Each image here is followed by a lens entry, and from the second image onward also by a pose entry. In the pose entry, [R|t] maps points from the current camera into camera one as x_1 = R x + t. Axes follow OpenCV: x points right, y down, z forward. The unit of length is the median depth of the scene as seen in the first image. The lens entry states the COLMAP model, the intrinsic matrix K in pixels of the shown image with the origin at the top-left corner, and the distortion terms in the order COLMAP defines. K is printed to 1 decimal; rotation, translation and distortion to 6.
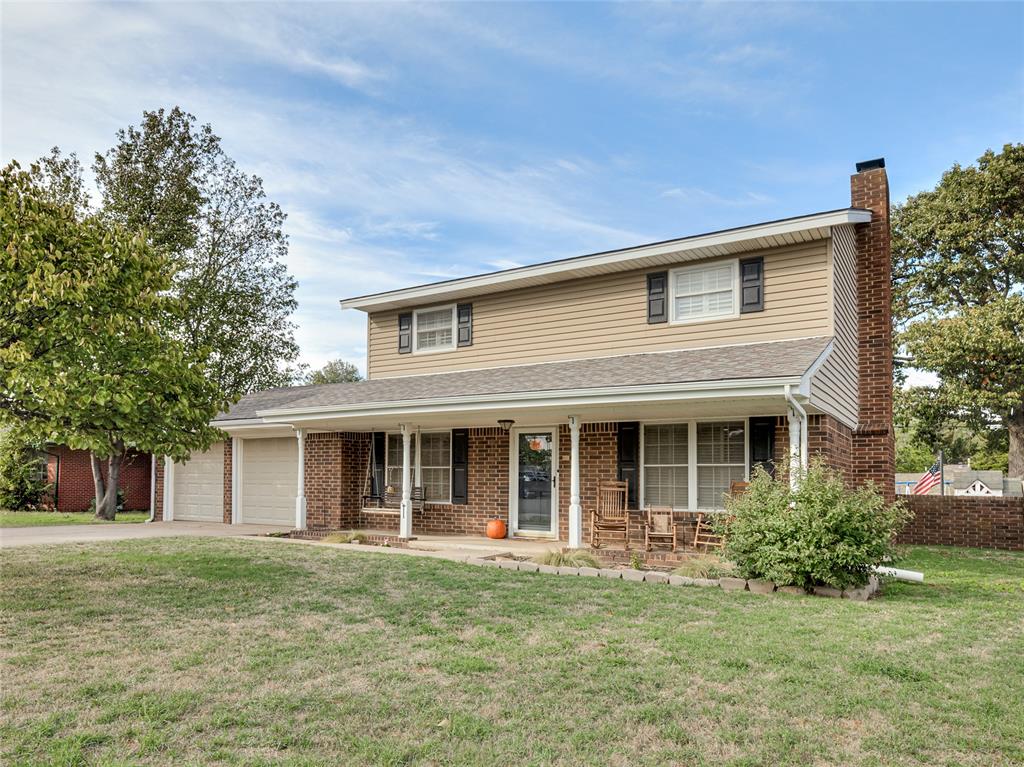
lens RADIAL K [[691.3, 0, 513.1], [0, 691.3, 427.6], [0, 0, 1]] dist [-0.001383, 0.001009]
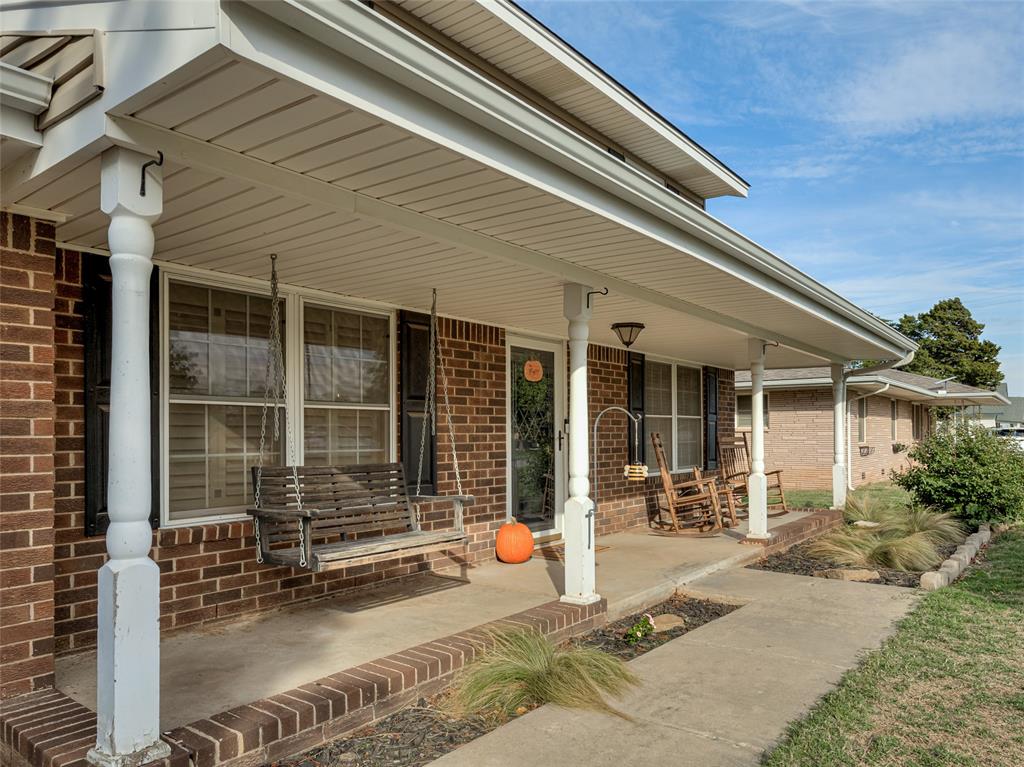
lens RADIAL K [[691.3, 0, 513.1], [0, 691.3, 427.6], [0, 0, 1]] dist [-0.001383, 0.001009]
pose [[0.134967, 0.002411, 0.990847, -0.489864], [-0.067656, 0.997686, 0.006788, 0.064700], [-0.988538, -0.067953, 0.134818, 0.933800]]
